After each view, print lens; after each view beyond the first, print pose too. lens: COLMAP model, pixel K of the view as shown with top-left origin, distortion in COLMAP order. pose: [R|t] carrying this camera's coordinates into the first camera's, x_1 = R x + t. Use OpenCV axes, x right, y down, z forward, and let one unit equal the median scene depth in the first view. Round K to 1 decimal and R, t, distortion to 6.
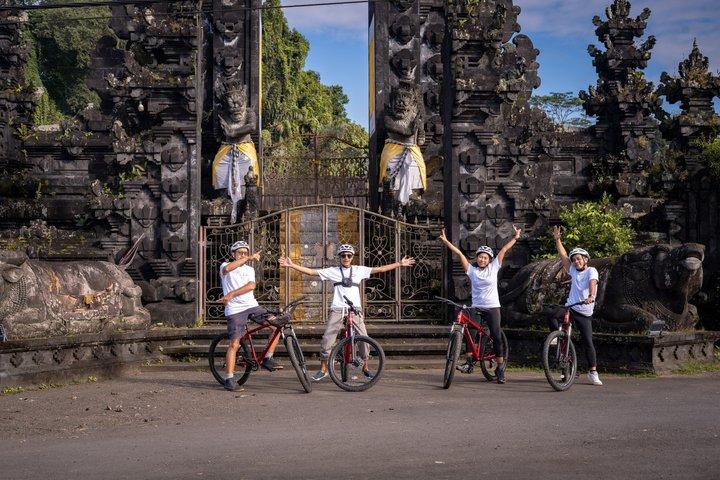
lens RADIAL K [[2995.7, 0, 357.1], [0, 2995.7, 237.1], [0, 0, 1]] dist [-0.959342, 0.000000]
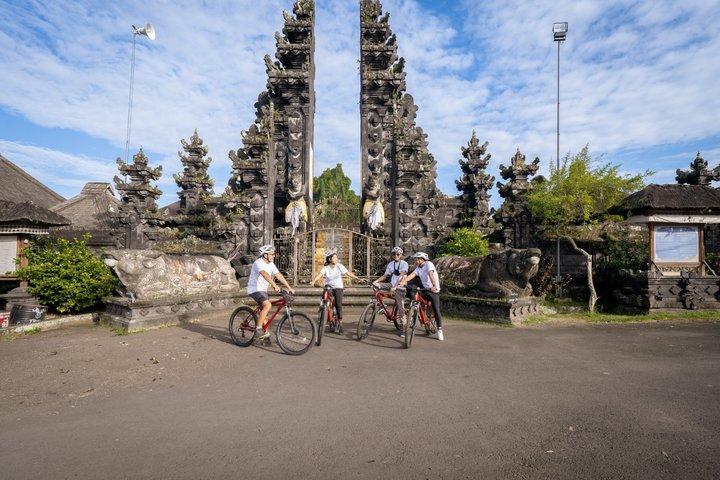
lens RADIAL K [[2995.7, 0, 360.6], [0, 2995.7, 240.5], [0, 0, 1]] dist [-0.959342, 0.000000]
pose [[0.999679, 0.006778, 0.024396, -0.040638], [-0.006809, 0.999976, 0.001160, -0.005172], [-0.024388, -0.001325, 0.999702, -1.008577]]
